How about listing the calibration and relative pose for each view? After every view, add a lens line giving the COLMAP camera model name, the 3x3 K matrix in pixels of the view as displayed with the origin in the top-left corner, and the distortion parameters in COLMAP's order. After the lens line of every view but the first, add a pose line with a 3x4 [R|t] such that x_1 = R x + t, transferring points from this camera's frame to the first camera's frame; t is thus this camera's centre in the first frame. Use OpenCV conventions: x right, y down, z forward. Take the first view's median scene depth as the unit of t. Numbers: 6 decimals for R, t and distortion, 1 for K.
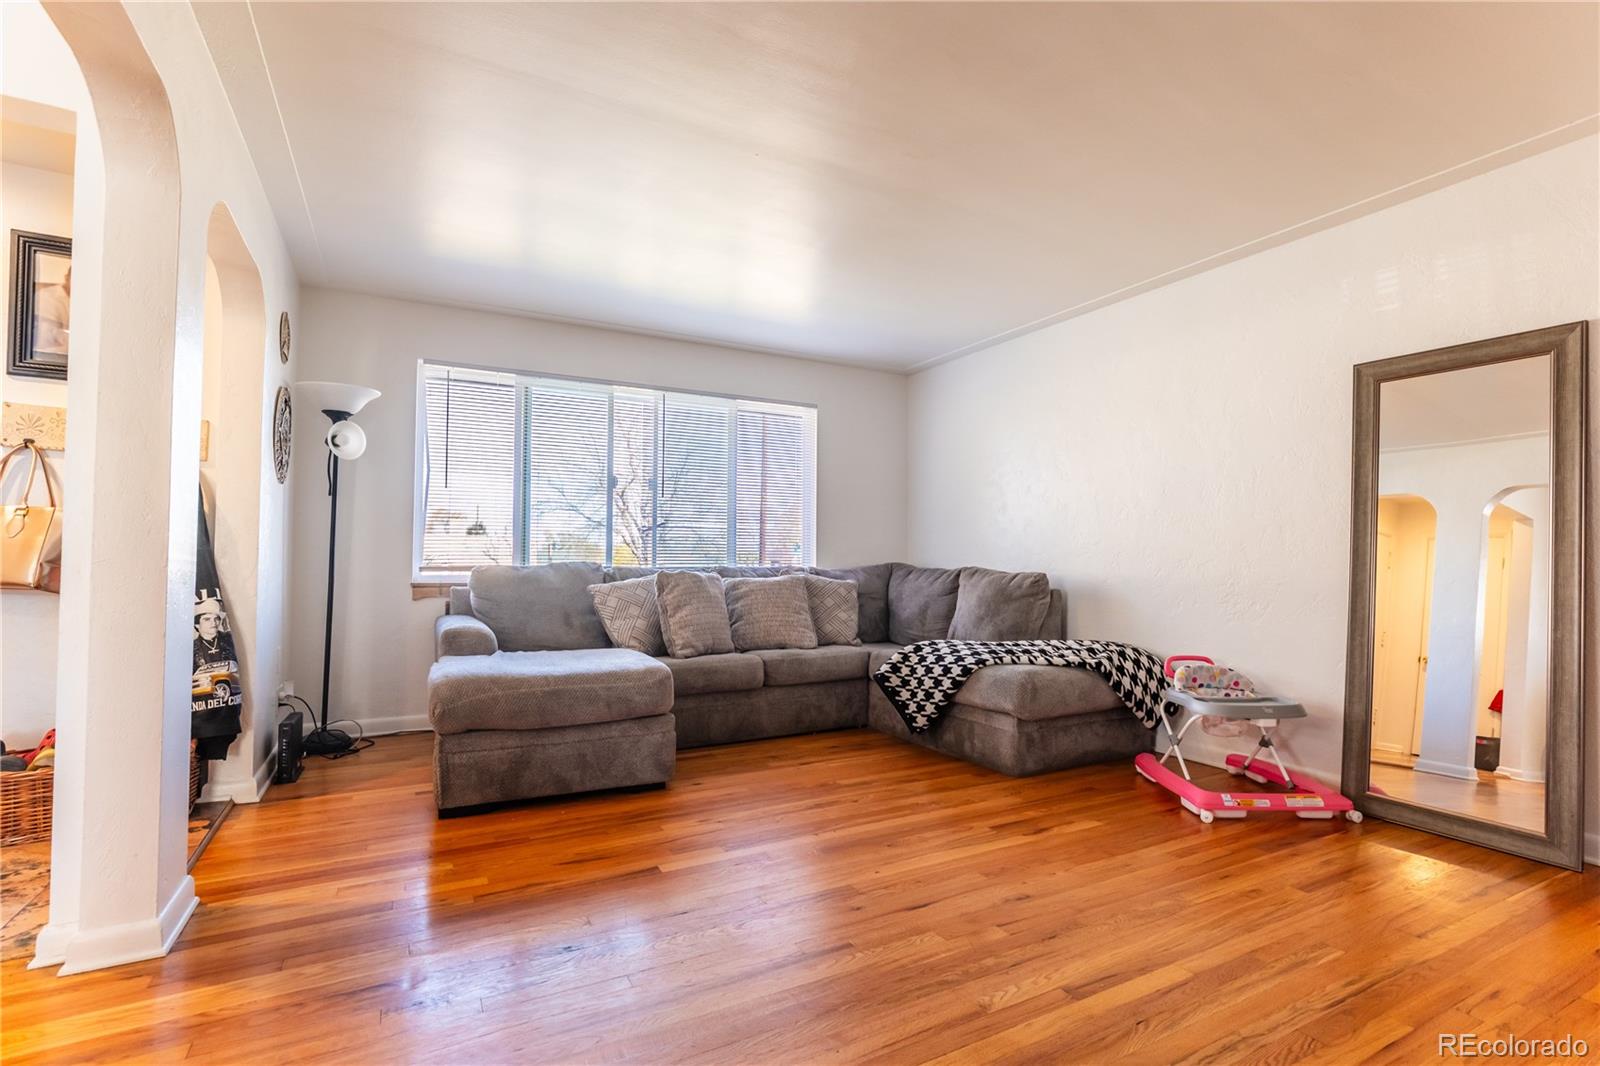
lens RADIAL K [[757.1, 0, 820.3], [0, 757.1, 541.0], [0, 0, 1]] dist [-0.005626, 0.001090]
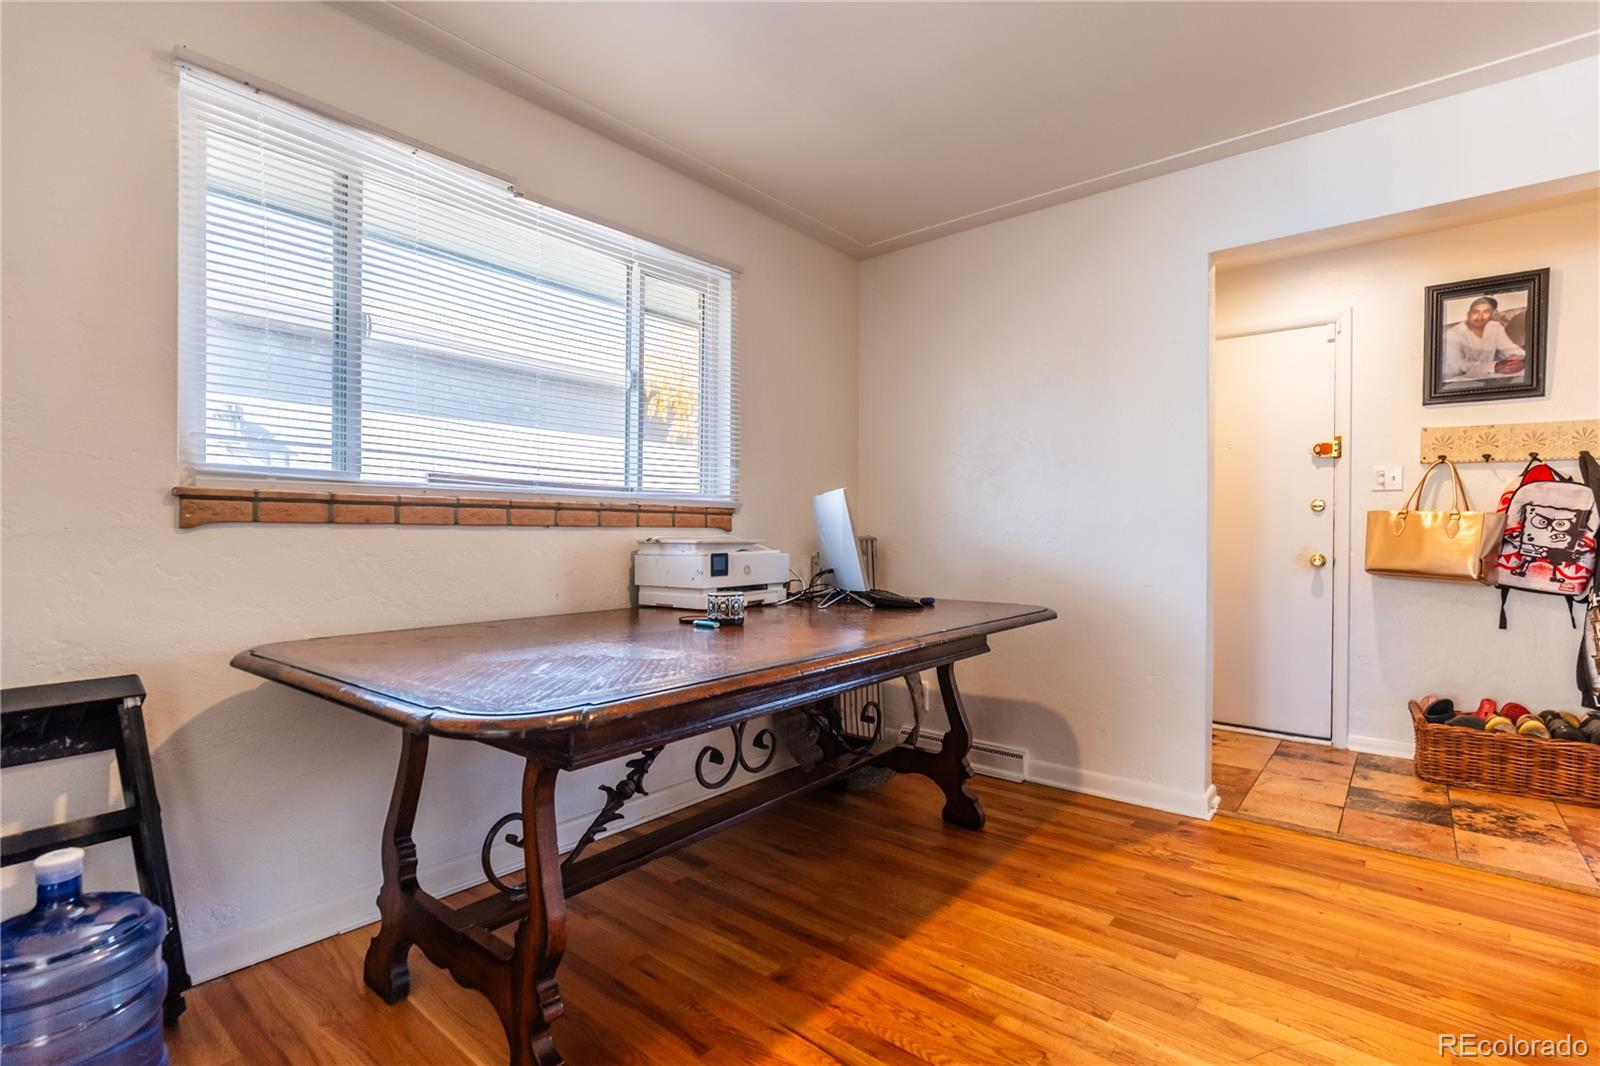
lens RADIAL K [[742.8, 0, 795.4], [0, 742.8, 535.2], [0, 0, 1]] dist [-0.008751, 0.001168]
pose [[0.360018, -0.001522, -0.932944, -0.249350], [0.021360, 0.999750, 0.006612, -0.029328], [0.932701, -0.022308, 0.359961, -0.323256]]
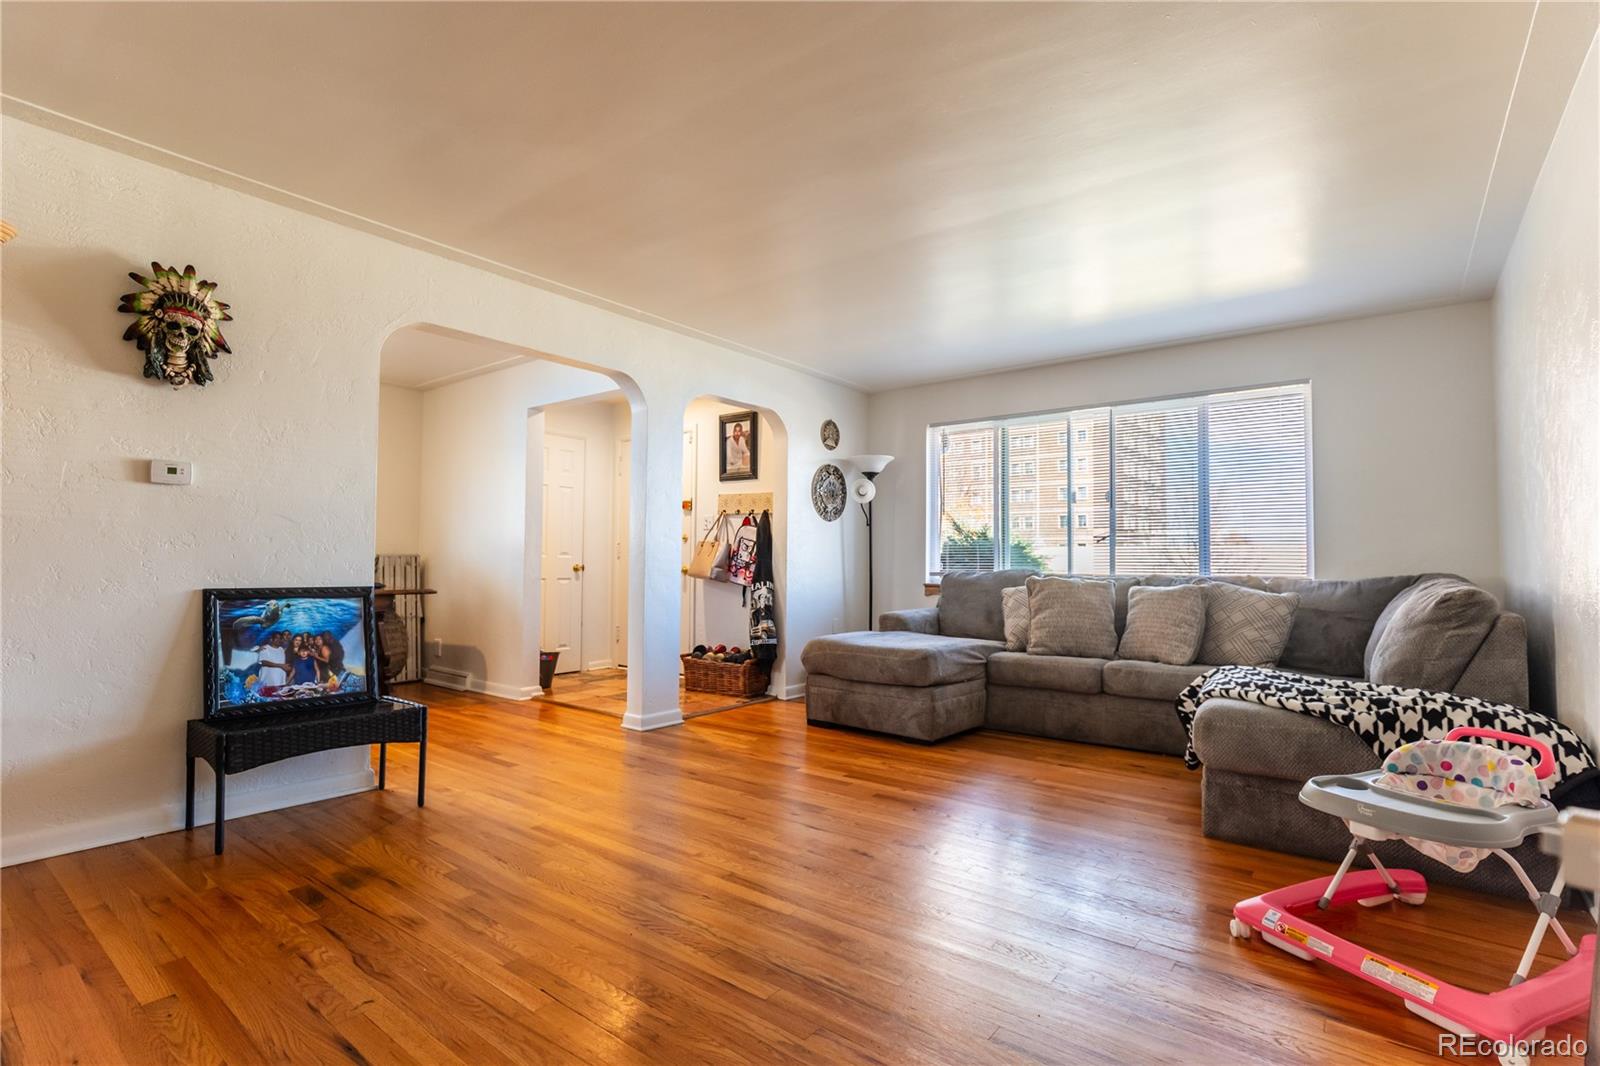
lens RADIAL K [[757.1, 0, 808.9], [0, 757.1, 537.3], [0, 0, 1]] dist [-0.005626, 0.001090]
pose [[0.393357, -0.036419, -0.918664, 0.824627], [0.016957, 0.999333, -0.032356, 0.012946], [0.919229, -0.002850, 0.393712, 0.289700]]
